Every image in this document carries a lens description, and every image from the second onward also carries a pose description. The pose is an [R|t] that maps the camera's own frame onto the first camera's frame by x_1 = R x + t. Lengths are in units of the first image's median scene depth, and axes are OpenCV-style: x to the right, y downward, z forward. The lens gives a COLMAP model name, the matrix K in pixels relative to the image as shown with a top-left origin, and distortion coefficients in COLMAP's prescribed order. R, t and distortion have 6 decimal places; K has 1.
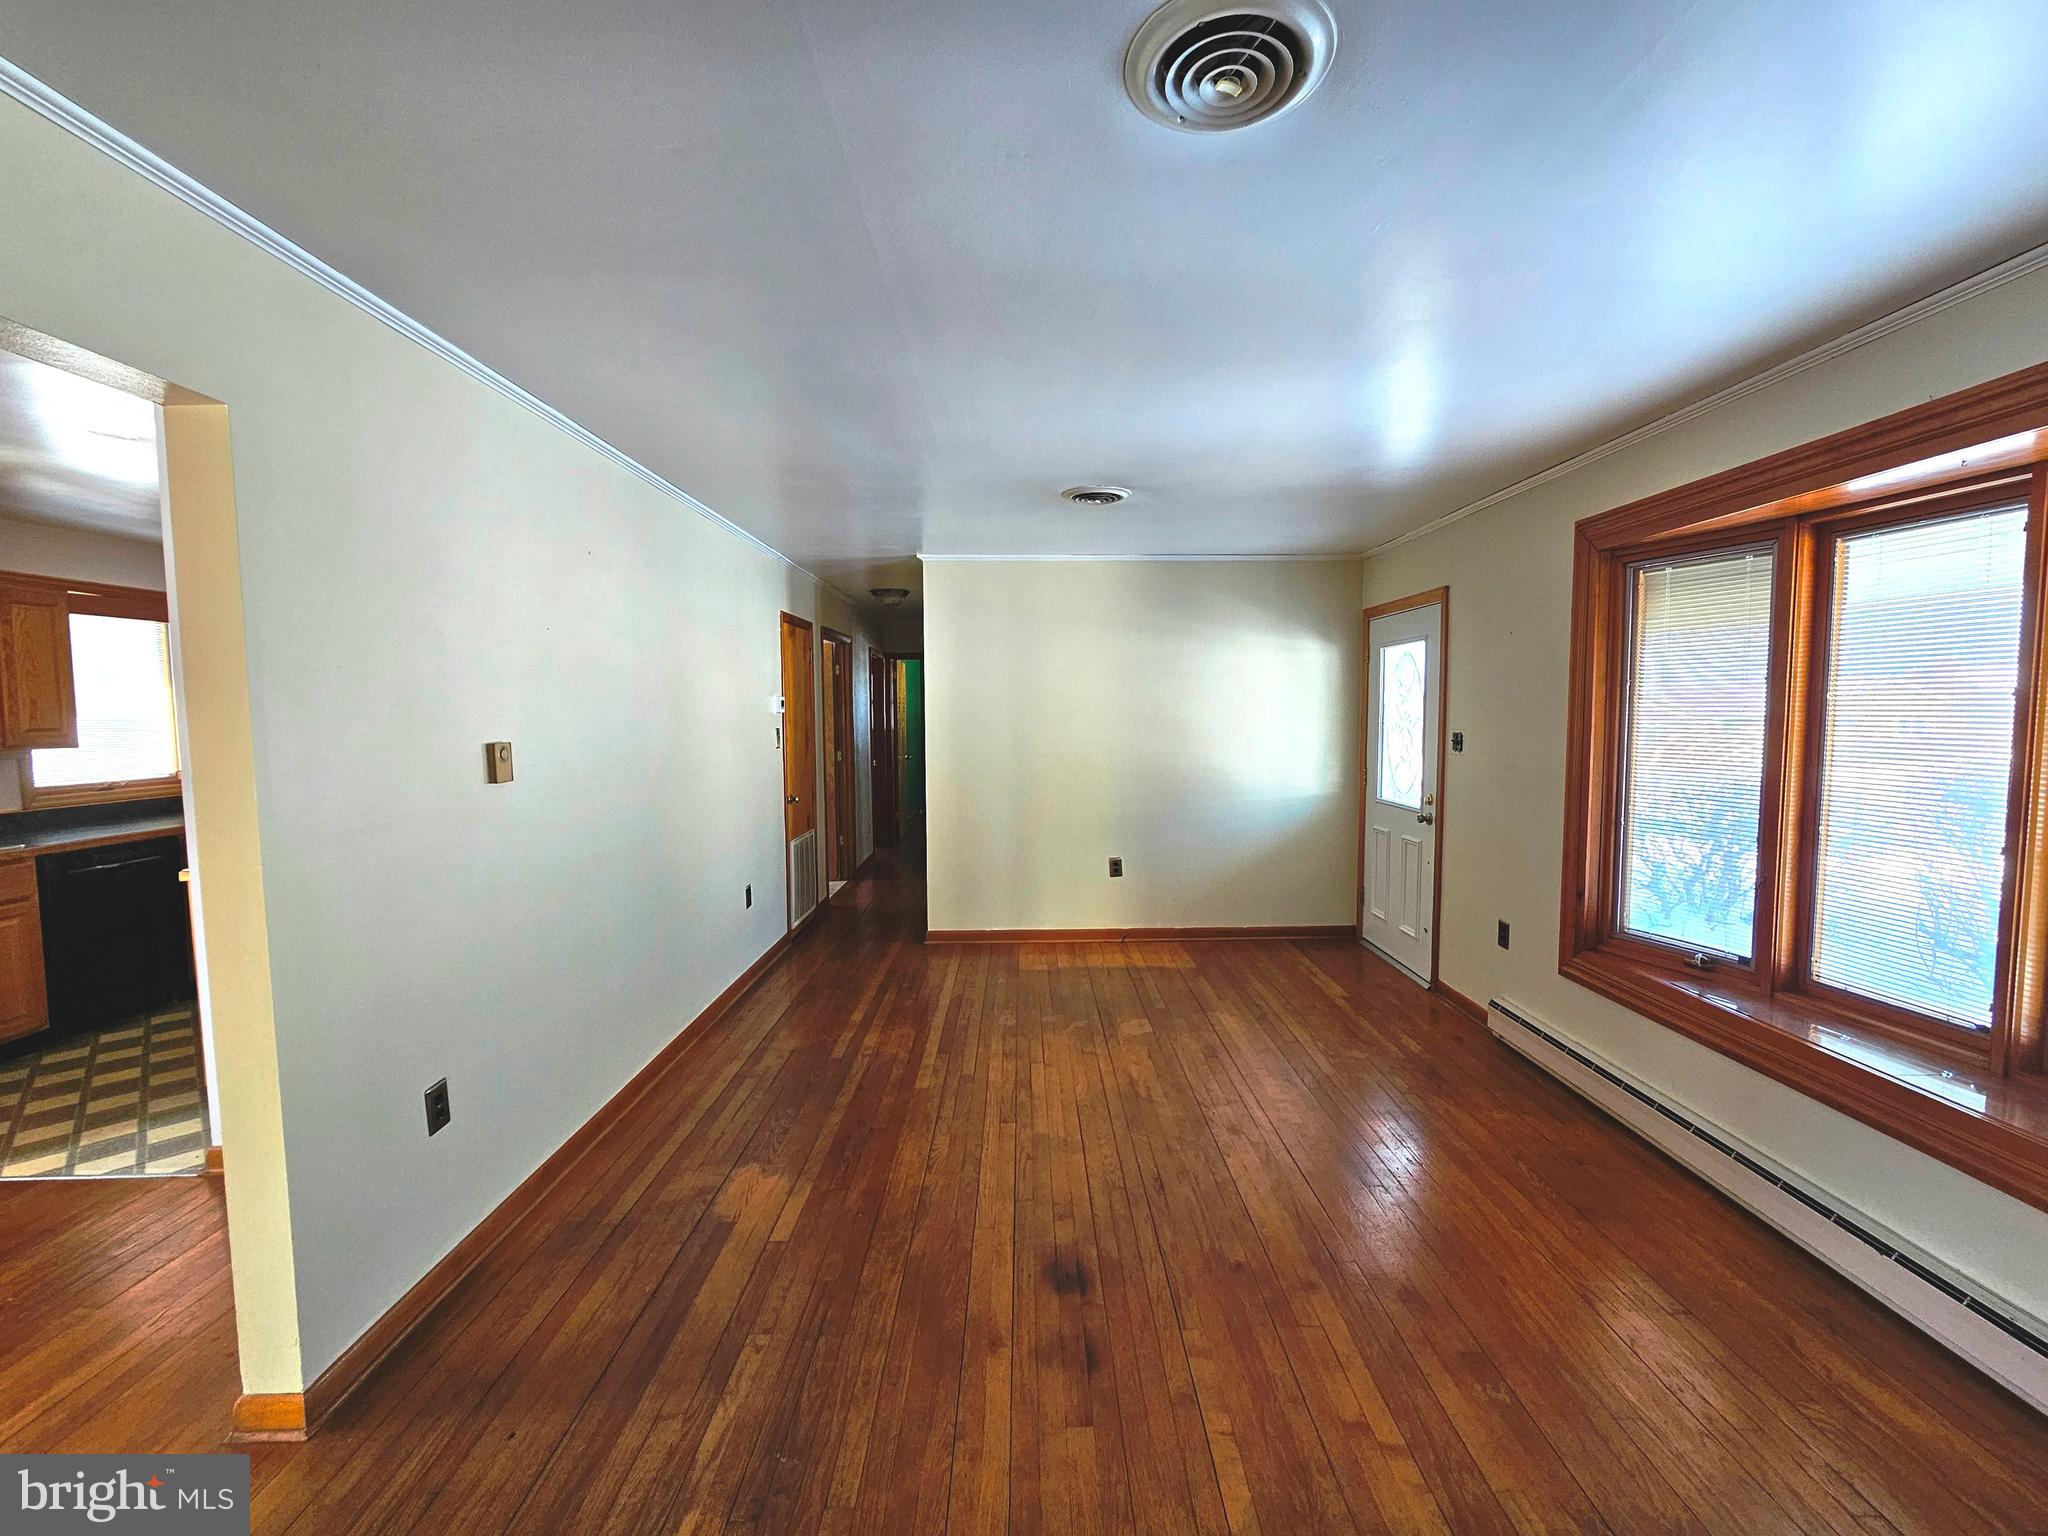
lens RADIAL K [[834.6, 0, 1043.4], [0, 834.6, 763.7], [0, 0, 1]] dist [-0.002585, 0.002261]
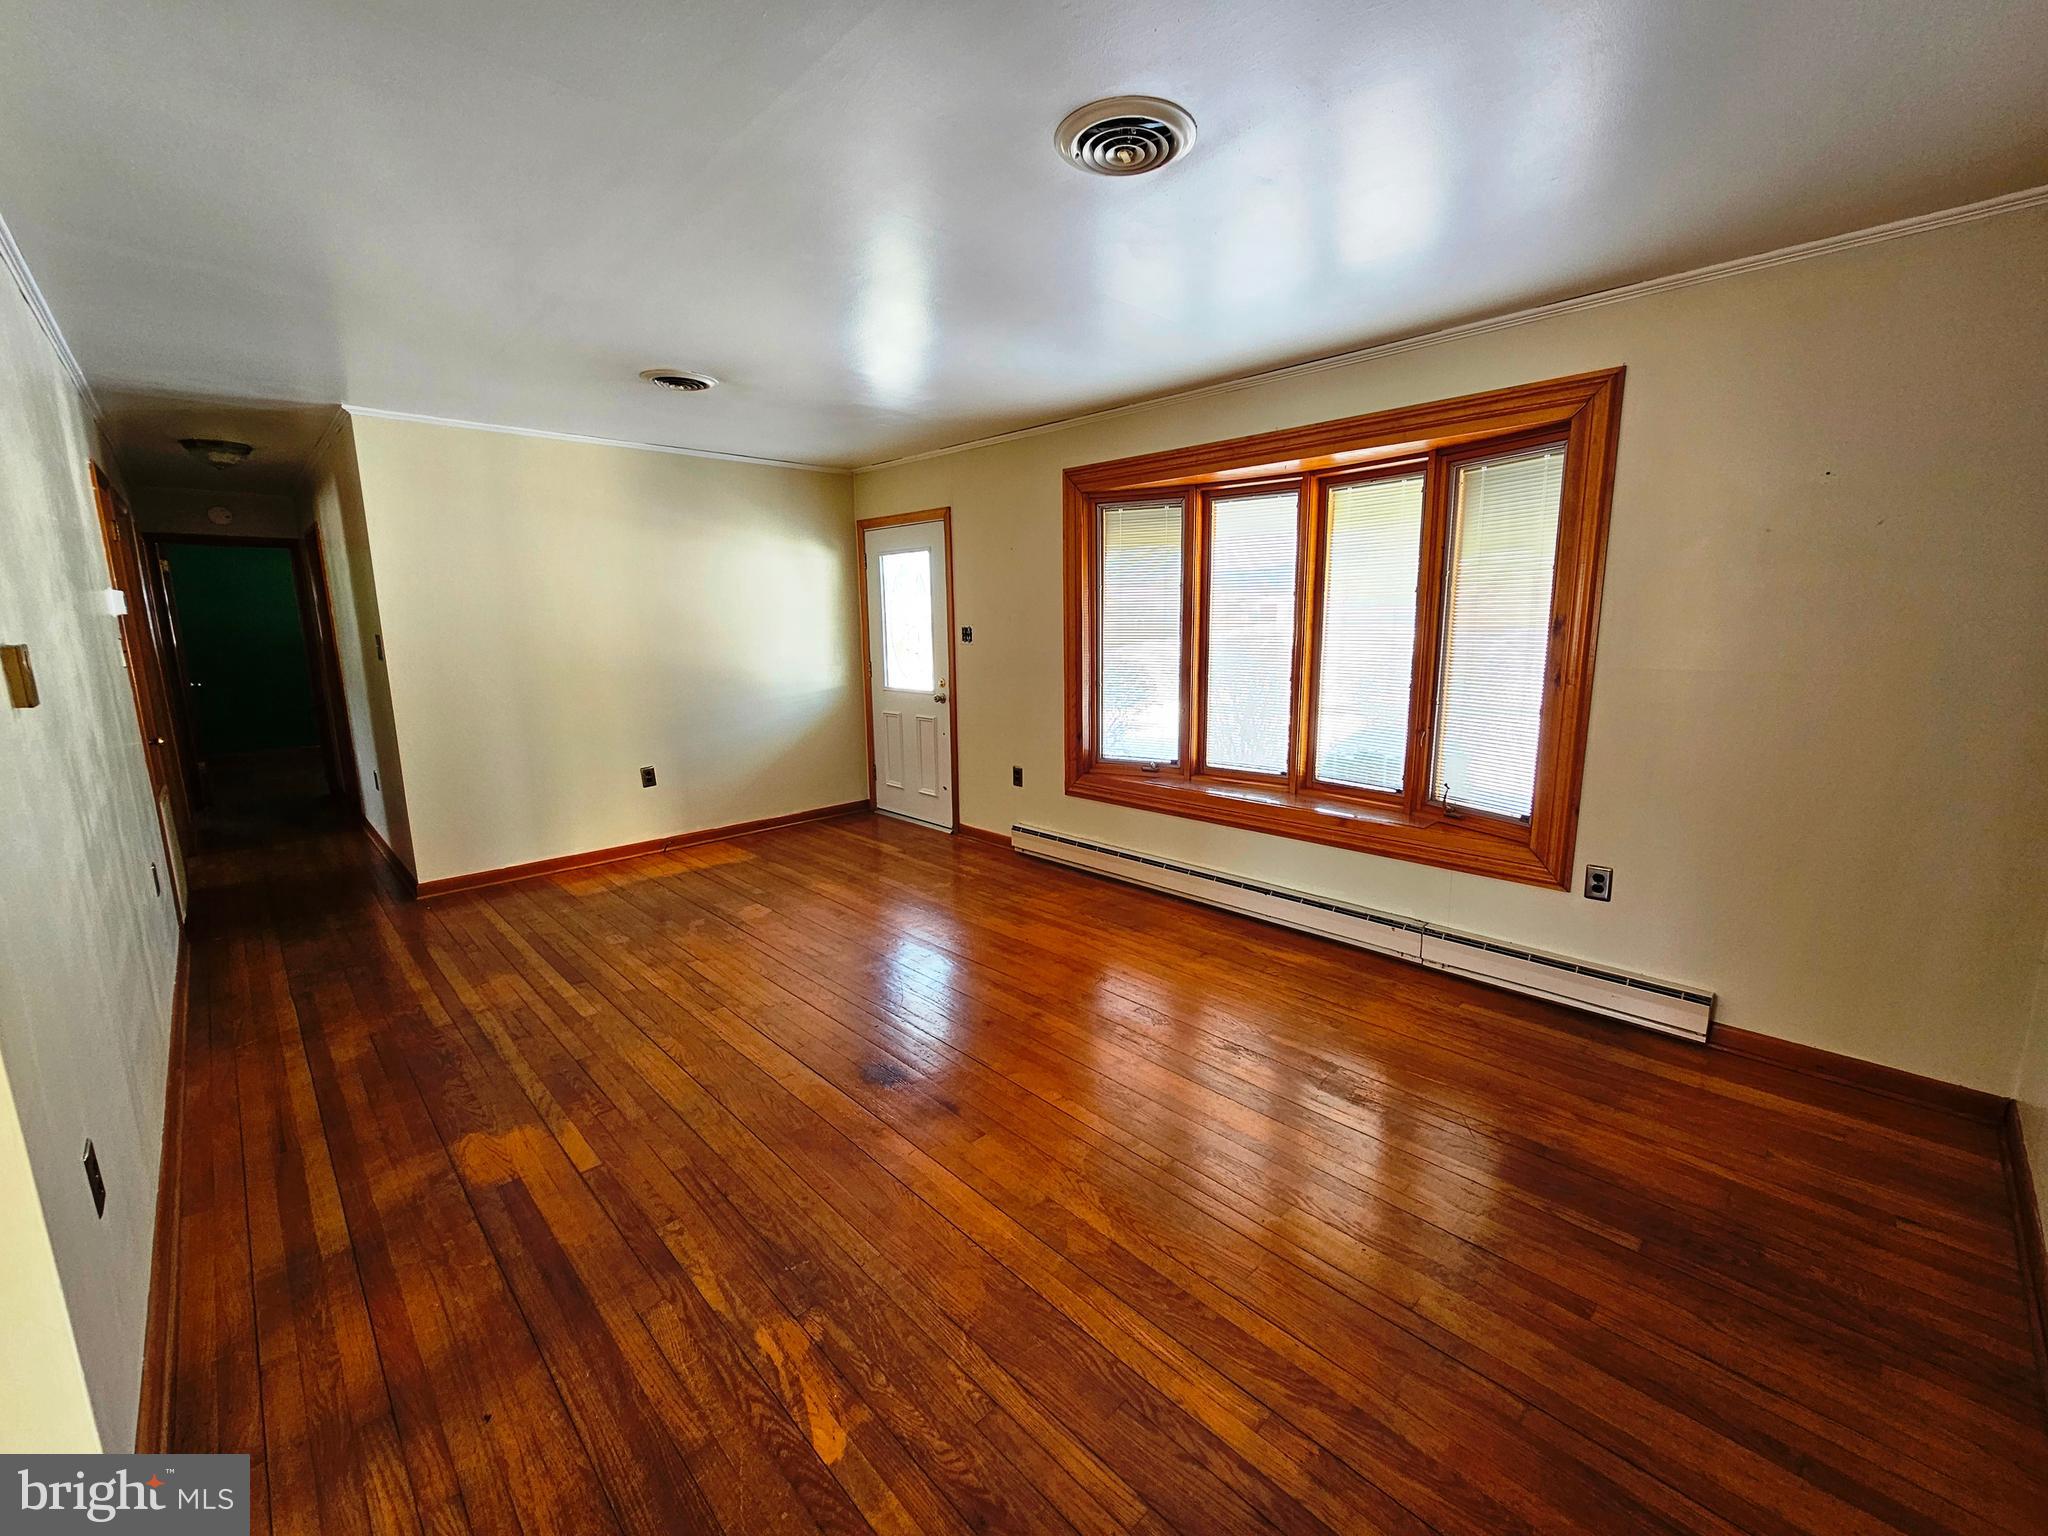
lens RADIAL K [[834.6, 0, 1031.8], [0, 834.6, 760.4], [0, 0, 1]] dist [-0.002585, 0.002261]
pose [[0.731415, -0.119909, 0.671308, -0.339526], [0.051311, 0.991306, 0.121162, 0.016299], [-0.680000, -0.054174, 0.731208, -0.002268]]
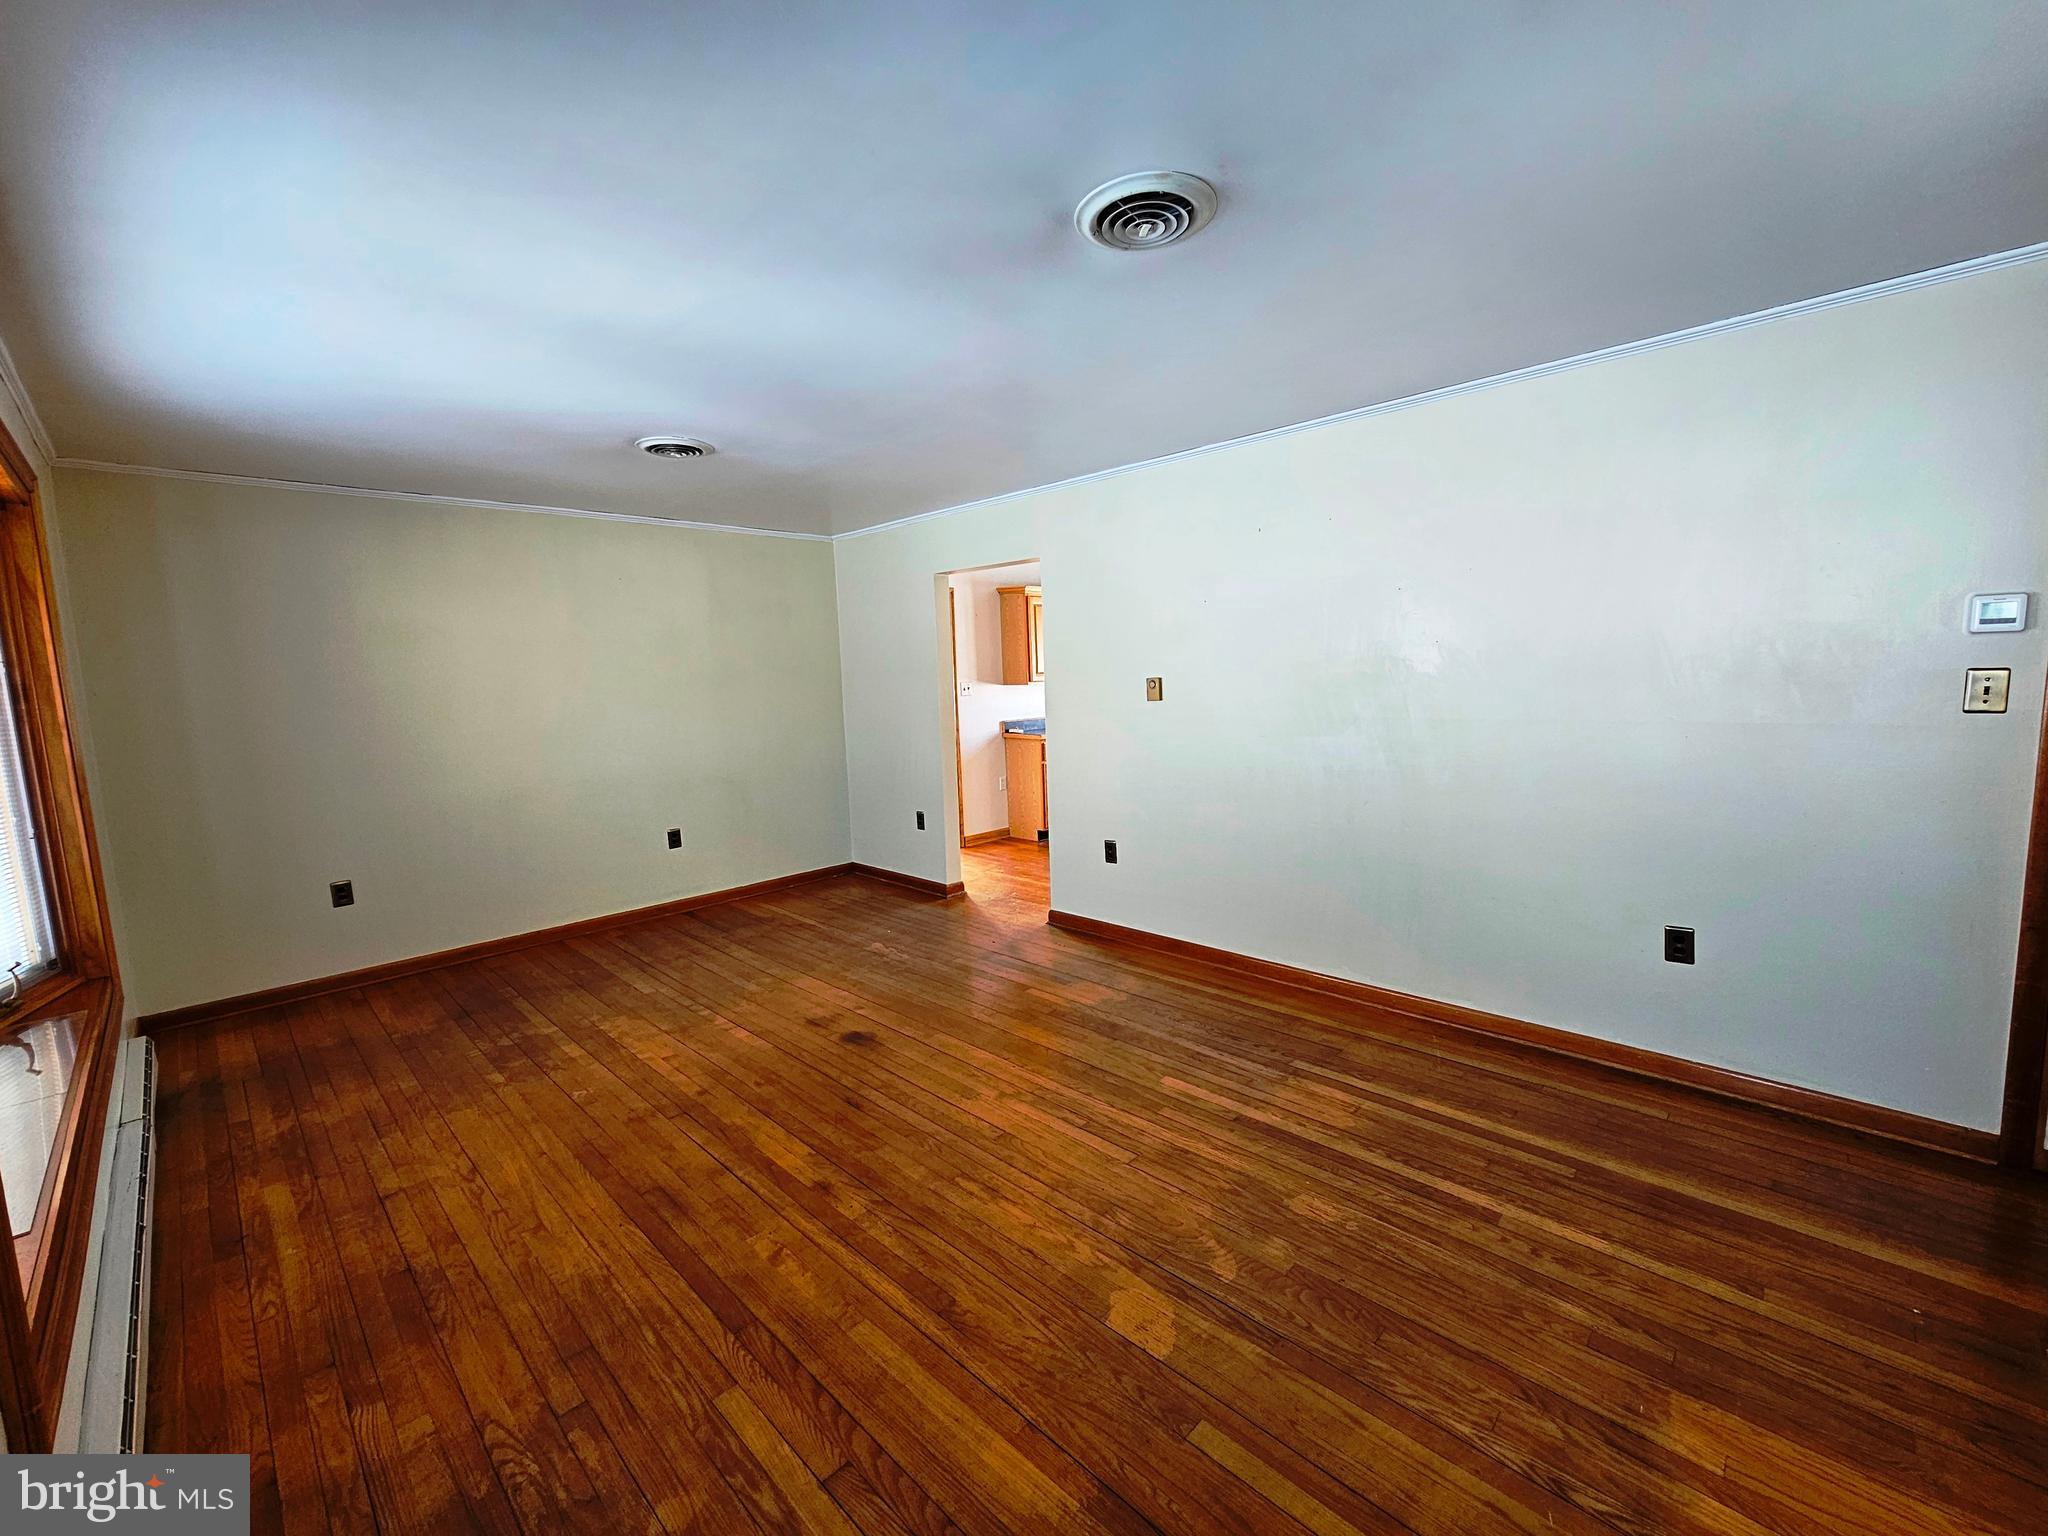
lens RADIAL K [[834.6, 0, 1033.7], [0, 834.6, 766.7], [0, 0, 1]] dist [-0.002585, 0.002261]
pose [[-0.708375, 0.114203, -0.696536, 0.486495], [-0.006887, 0.985659, 0.168611, -0.086052], [0.705802, 0.124237, -0.697430, 1.335690]]
